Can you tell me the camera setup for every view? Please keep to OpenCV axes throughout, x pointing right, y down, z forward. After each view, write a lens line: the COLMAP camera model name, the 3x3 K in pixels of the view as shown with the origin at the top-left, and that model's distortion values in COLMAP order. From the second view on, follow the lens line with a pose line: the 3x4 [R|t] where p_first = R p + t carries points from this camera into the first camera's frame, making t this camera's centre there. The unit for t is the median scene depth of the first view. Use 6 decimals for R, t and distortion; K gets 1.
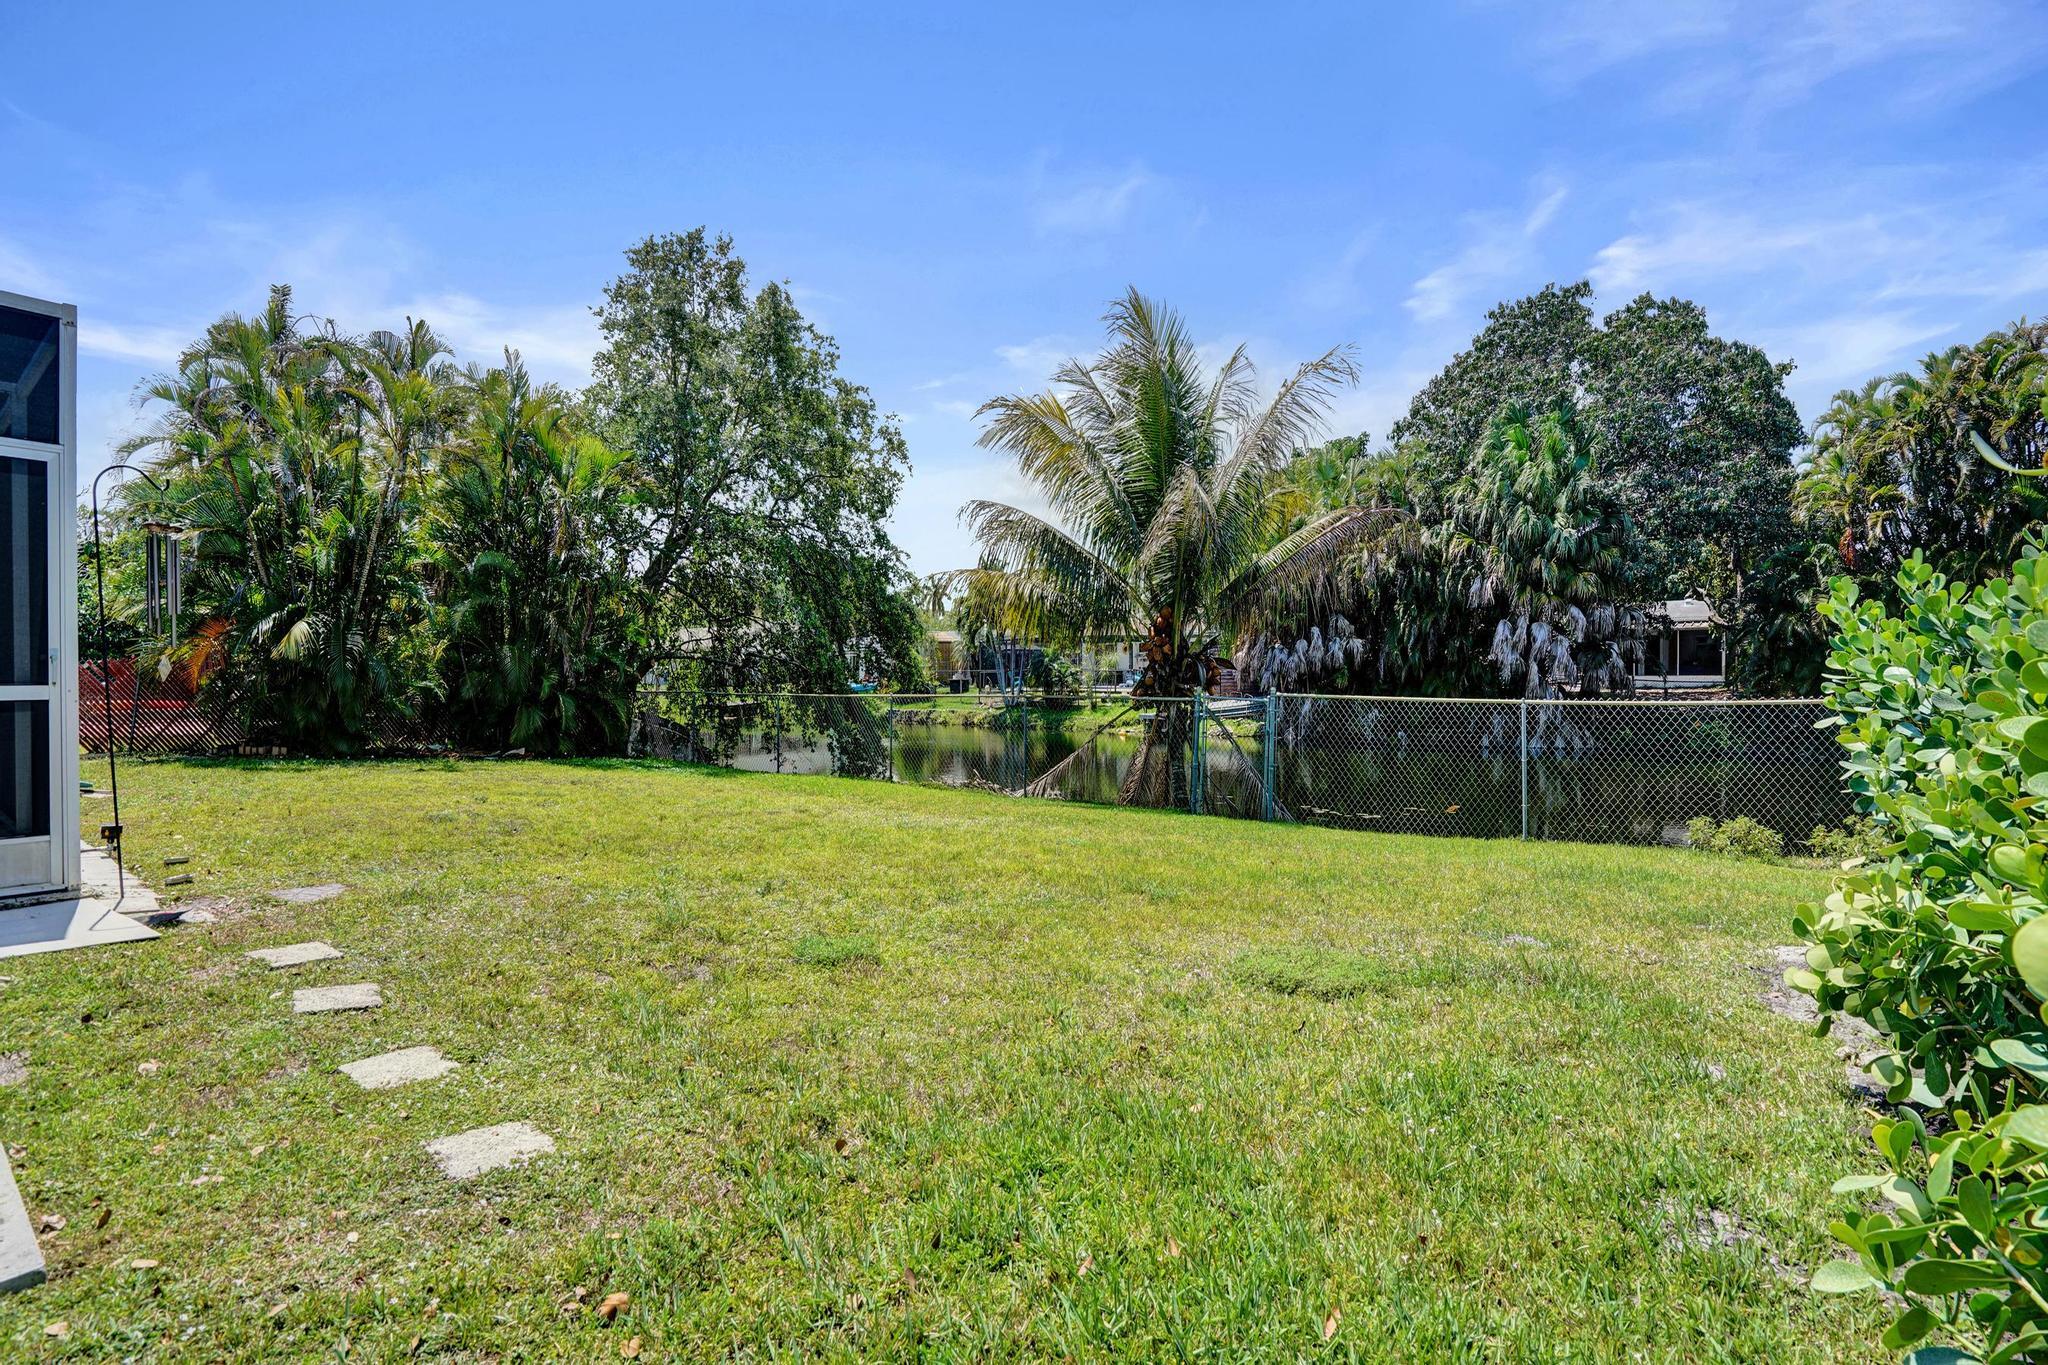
lens RADIAL K [[1001.8, 0, 1066.2], [0, 1001.8, 672.4], [0, 0, 1]] dist [0.034613, -0.000123]
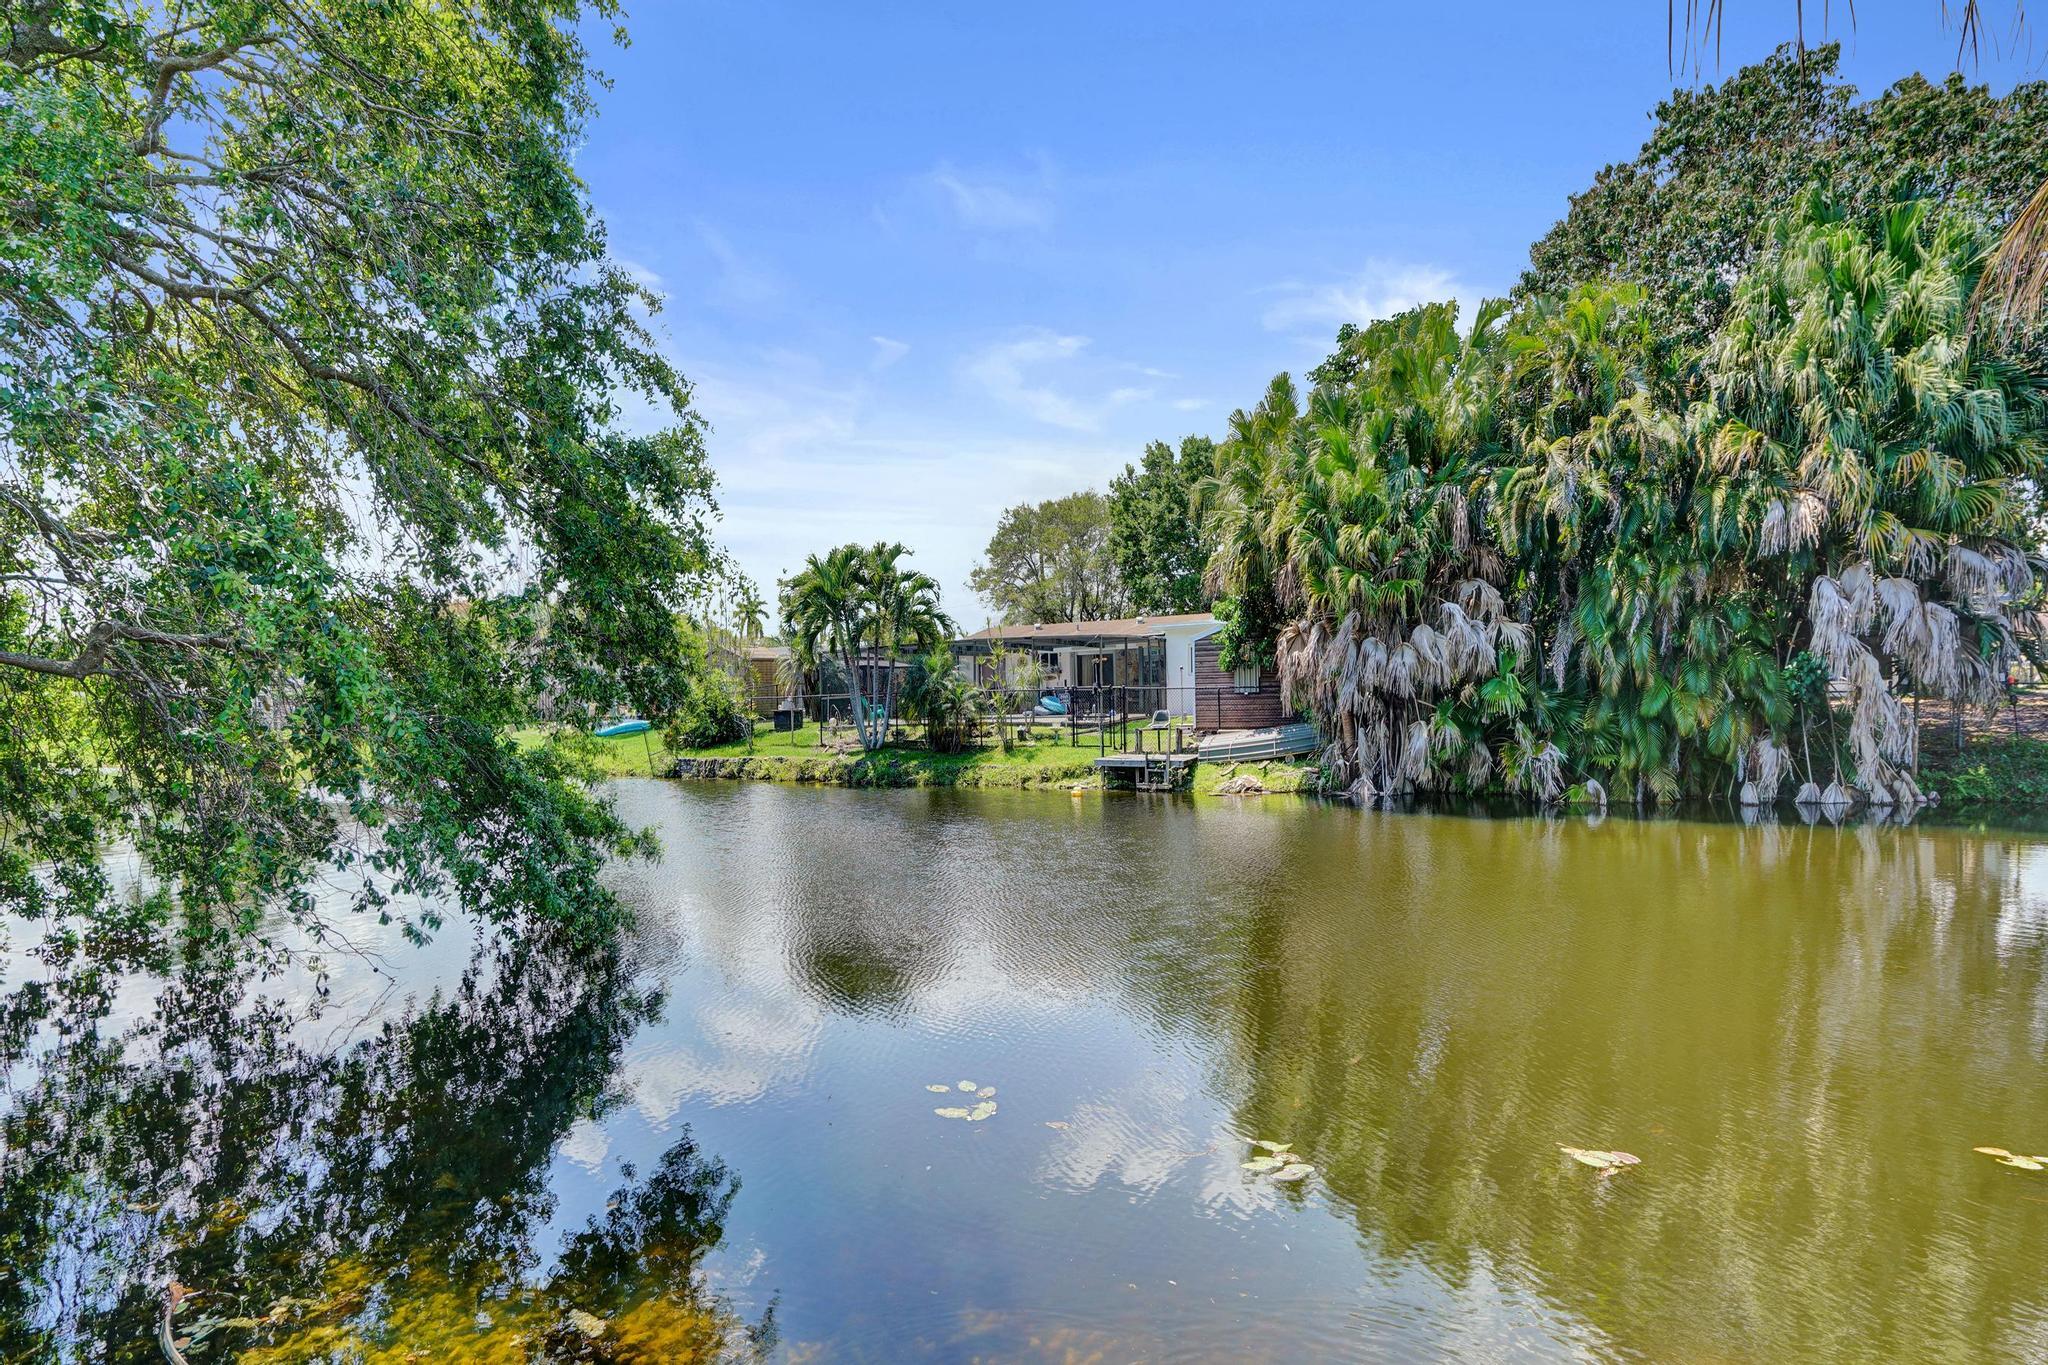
lens RADIAL K [[998.2, 0, 1054.3], [0, 998.2, 707.4], [0, 0, 1]] dist [-0.001739, 0.000082]
pose [[0.986128, -0.021668, 0.164568, -0.065893], [0.020622, 0.999755, 0.008059, 0.005775], [-0.164702, -0.004554, 0.986333, 0.502407]]
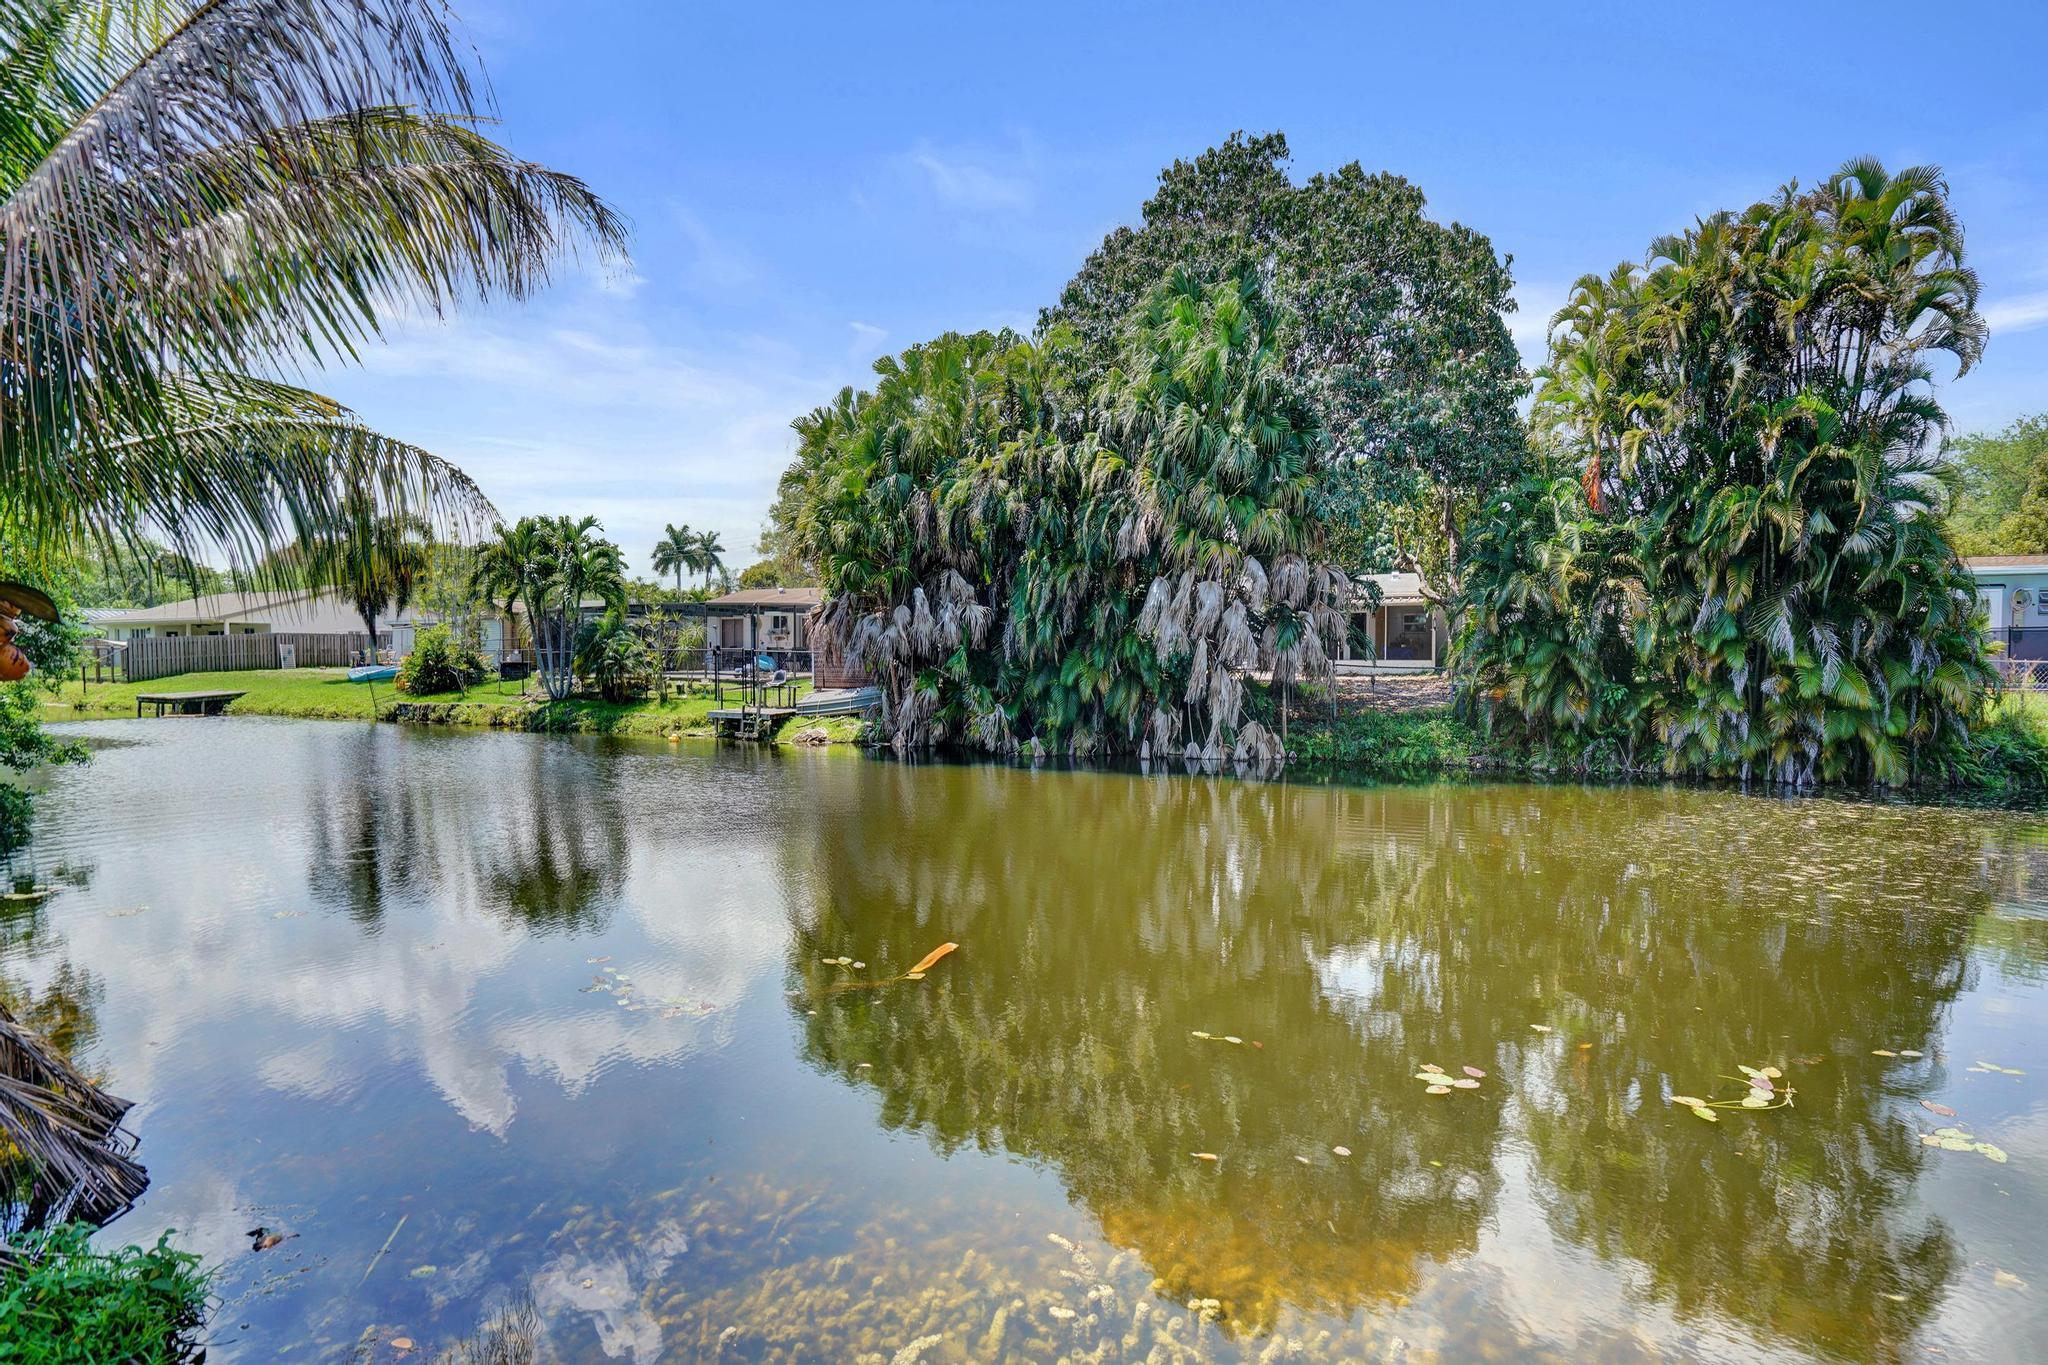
lens RADIAL K [[1003.7, 0, 1024.0], [0, 1003.7, 682.5], [0, 0, 1]] dist [-0.003644, -0.000572]
pose [[0.980693, -0.000098, 0.195554, 0.195006], [-0.004983, 0.999663, 0.025487, 0.002747], [-0.195491, -0.025970, 0.980362, 0.322979]]
